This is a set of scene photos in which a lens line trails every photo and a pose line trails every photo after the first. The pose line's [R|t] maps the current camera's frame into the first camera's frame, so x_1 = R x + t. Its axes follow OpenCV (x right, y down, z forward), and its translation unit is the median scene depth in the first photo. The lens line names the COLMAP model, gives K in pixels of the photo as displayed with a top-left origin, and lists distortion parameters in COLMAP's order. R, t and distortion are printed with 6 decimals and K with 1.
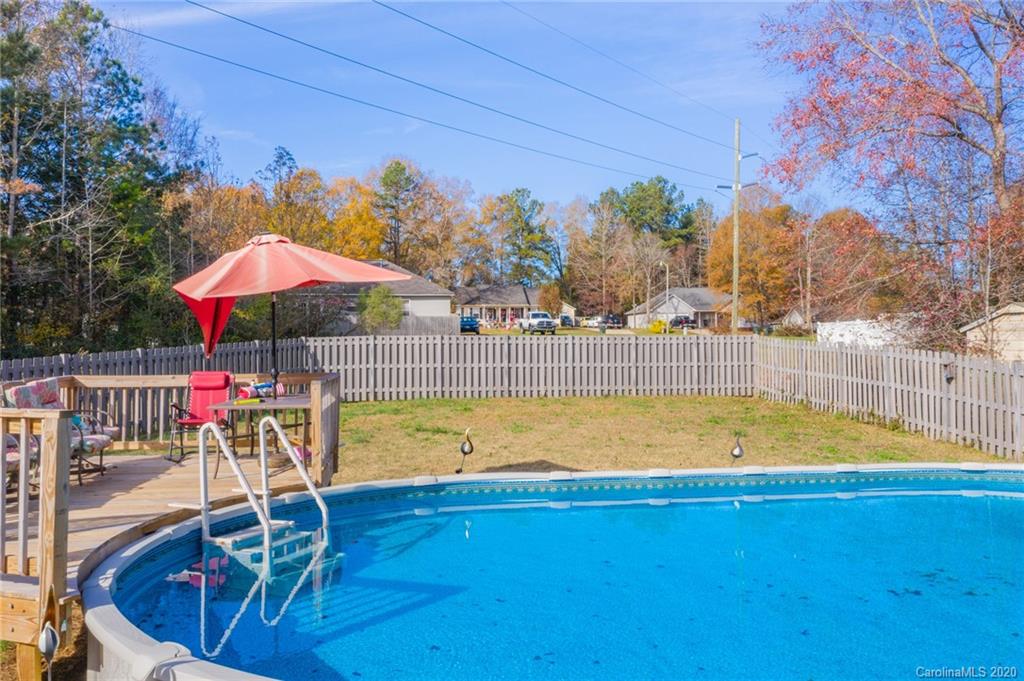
lens RADIAL K [[813.1, 0, 512.0], [0, 813.1, 340.5], [0, 0, 1]] dist [-0.021808, 0.012324]
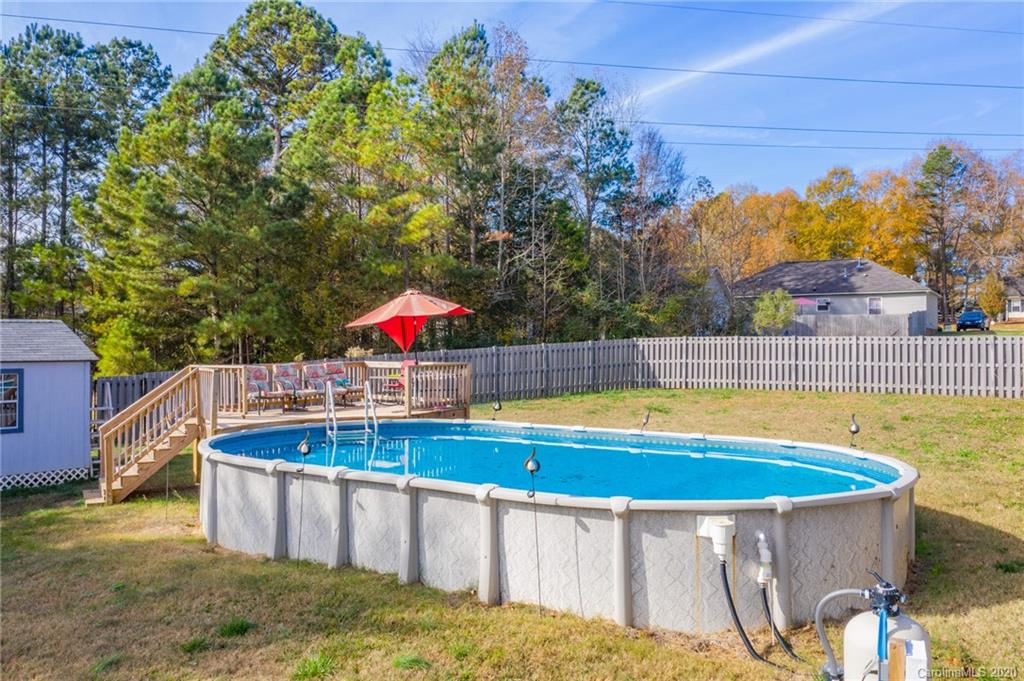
lens RADIAL K [[813.1, 0, 512.0], [0, 813.1, 340.5], [0, 0, 1]] dist [-0.021808, 0.012324]
pose [[0.747043, 0.001957, -0.664772, 0.455345], [0.001942, 0.999985, 0.005126, -0.007091], [0.664772, -0.005120, 0.747028, -0.111750]]
